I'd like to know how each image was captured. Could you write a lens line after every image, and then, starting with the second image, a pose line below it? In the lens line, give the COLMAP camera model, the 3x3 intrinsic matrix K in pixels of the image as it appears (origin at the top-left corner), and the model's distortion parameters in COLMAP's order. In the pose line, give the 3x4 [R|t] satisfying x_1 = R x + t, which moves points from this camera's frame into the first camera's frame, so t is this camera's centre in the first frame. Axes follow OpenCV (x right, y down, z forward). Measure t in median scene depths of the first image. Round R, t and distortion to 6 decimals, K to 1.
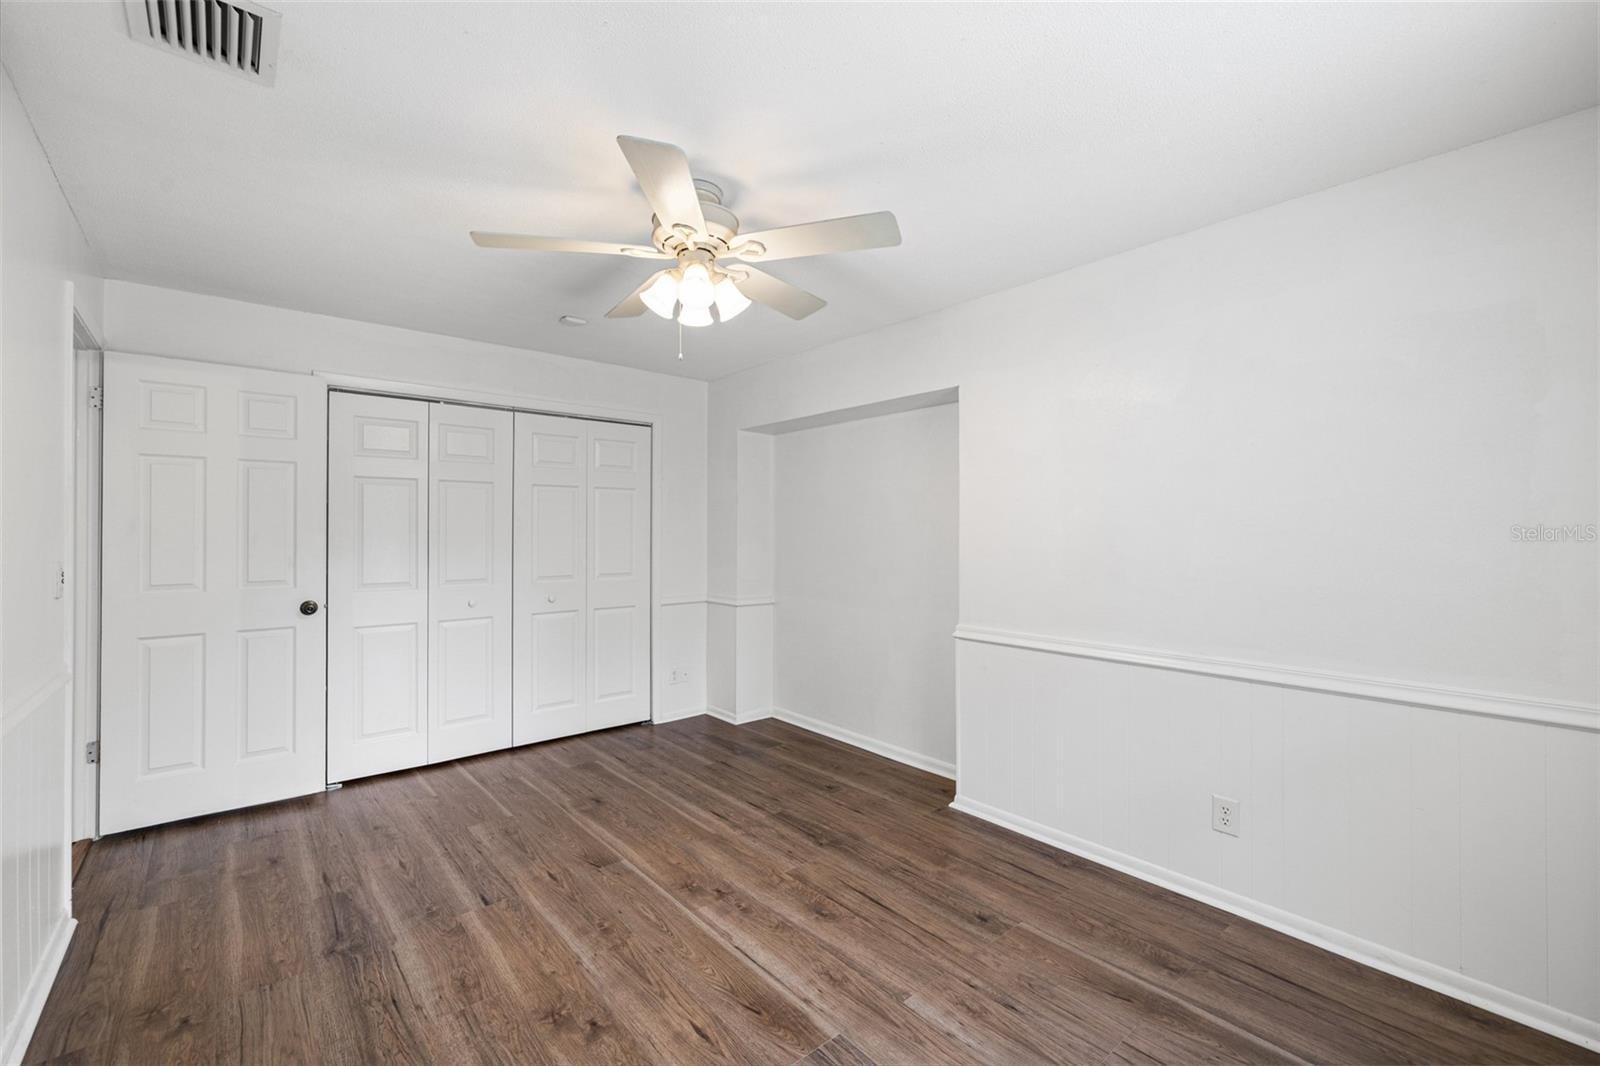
lens RADIAL K [[678.5, 0, 794.6], [0, 678.5, 532.3], [0, 0, 1]] dist [0.003651, 0.000073]
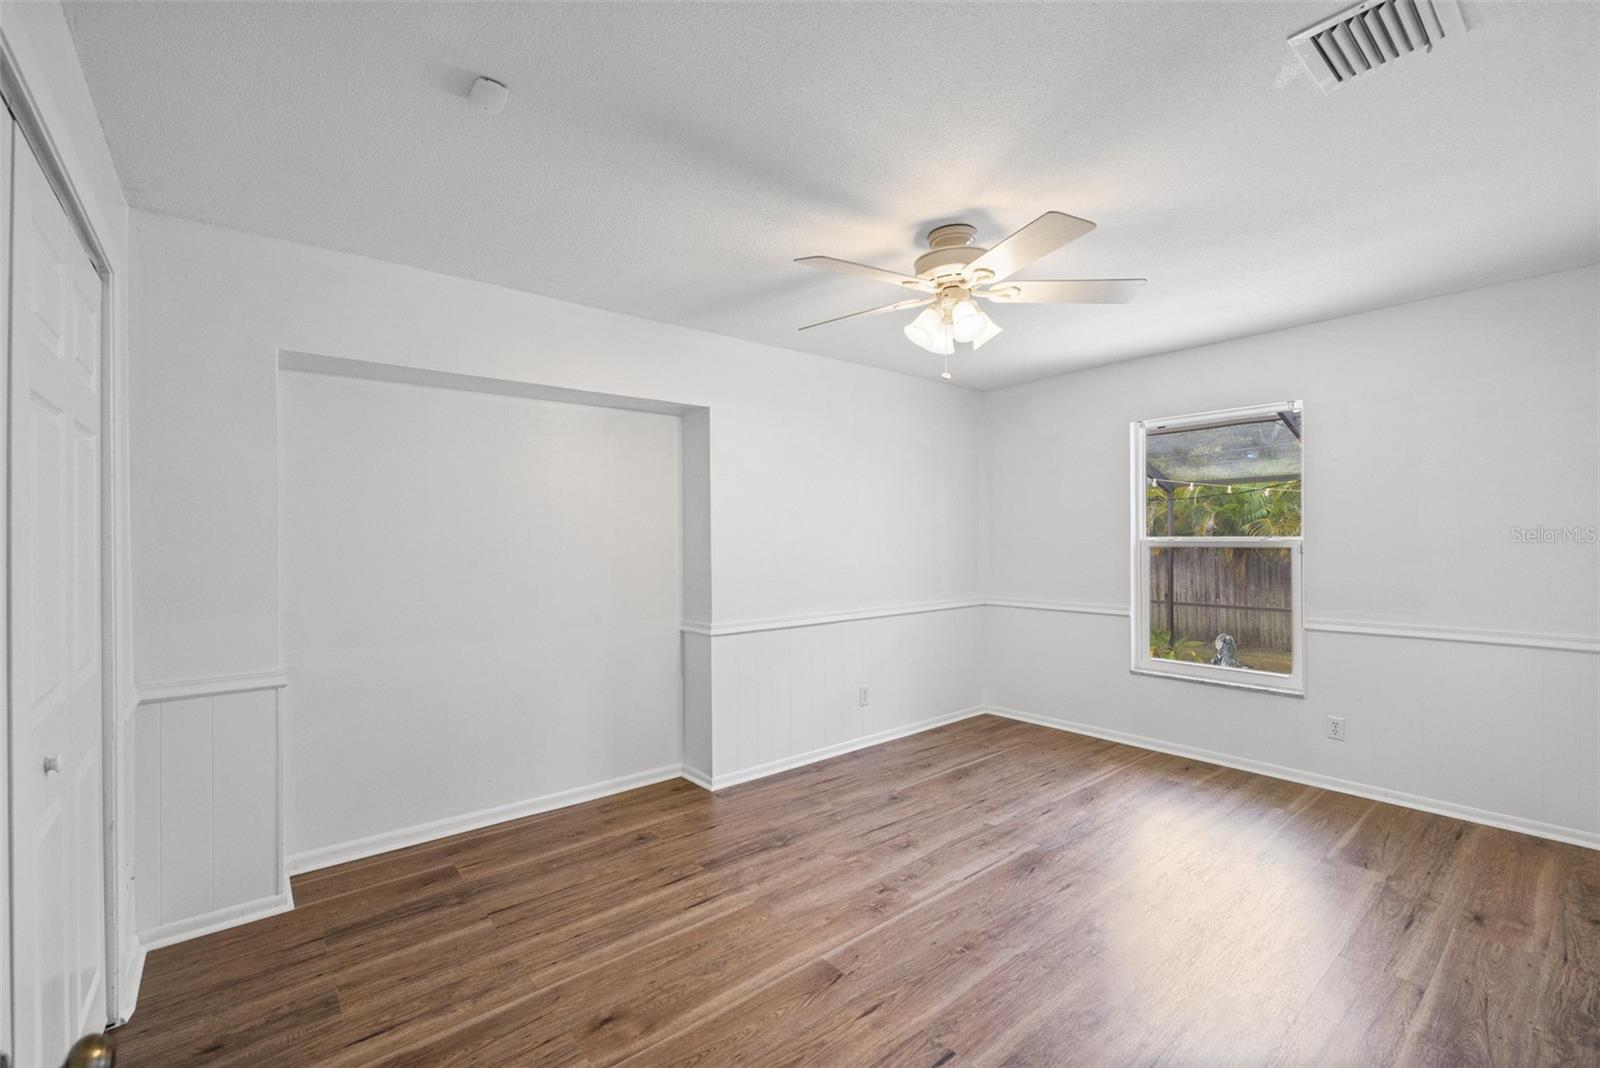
lens RADIAL K [[678.5, 0, 794.6], [0, 678.5, 533.3], [0, 0, 1]] dist [0.003651, 0.000073]
pose [[0.016040, 0.004859, 0.999860, -1.014680], [0.007118, 0.999962, -0.004973, -0.009001], [-0.999846, 0.007196, 0.016005, 0.983982]]
